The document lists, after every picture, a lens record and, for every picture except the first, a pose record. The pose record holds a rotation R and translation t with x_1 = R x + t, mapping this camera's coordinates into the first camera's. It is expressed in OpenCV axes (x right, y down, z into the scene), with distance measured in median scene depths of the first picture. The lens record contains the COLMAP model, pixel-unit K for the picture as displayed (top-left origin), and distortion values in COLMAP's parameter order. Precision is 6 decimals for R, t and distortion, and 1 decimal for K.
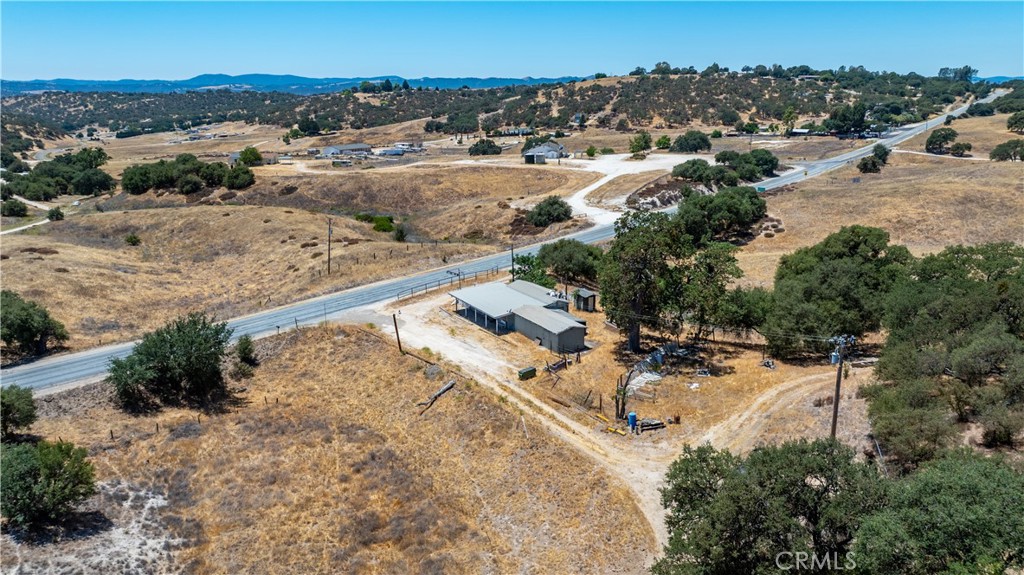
lens RADIAL K [[723.0, 0, 512.0], [0, 723.0, 287.5], [0, 0, 1]] dist [-0.088816, 0.114604]
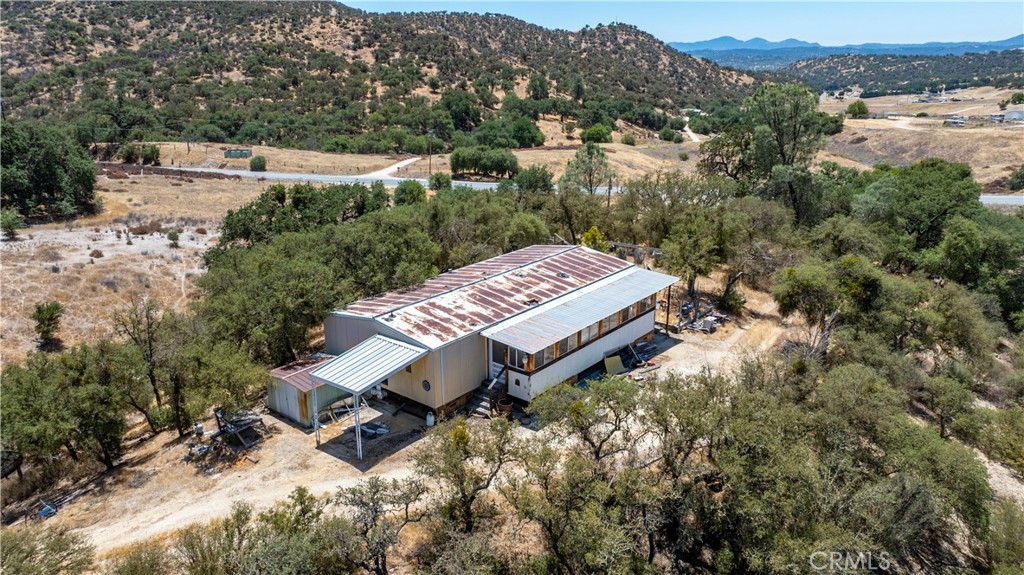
lens RADIAL K [[719.6, 0, 509.9], [0, 719.6, 281.0], [0, 0, 1]] dist [-0.048541, 0.043864]
pose [[0.543049, 0.244858, -0.803207, 0.106347], [-0.213577, 0.965359, 0.149891, 0.006771], [0.812085, 0.090148, 0.576533, -0.008483]]
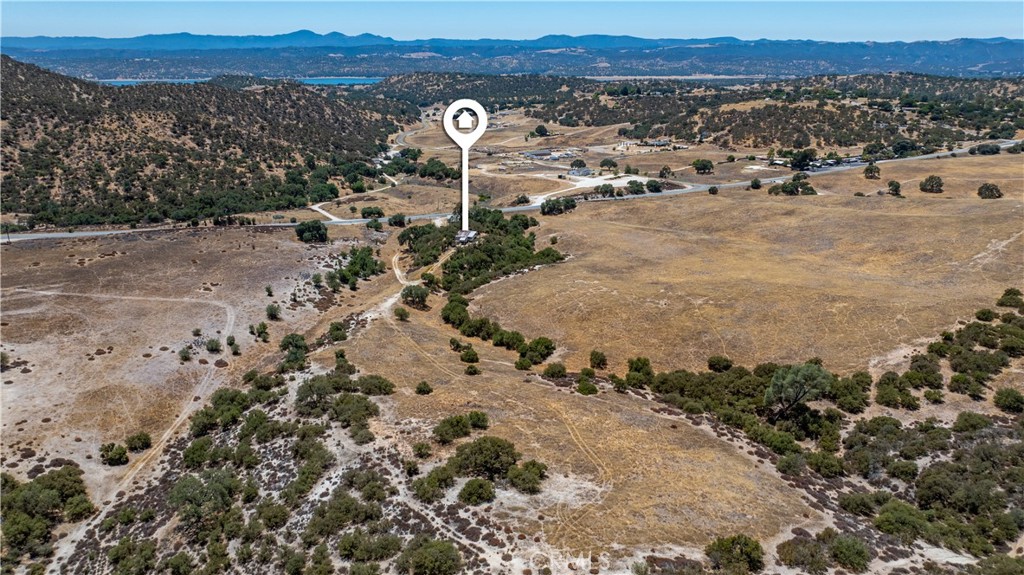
lens RADIAL K [[716.2, 0, 512.0], [0, 716.2, 287.5], [0, 0, 1]] dist [-0.025395, 0.000336]
pose [[0.901953, 0.140157, -0.408457, 0.327858], [-0.117329, 0.989820, 0.080560, 0.006712], [0.415590, -0.024738, 0.909216, -0.459709]]
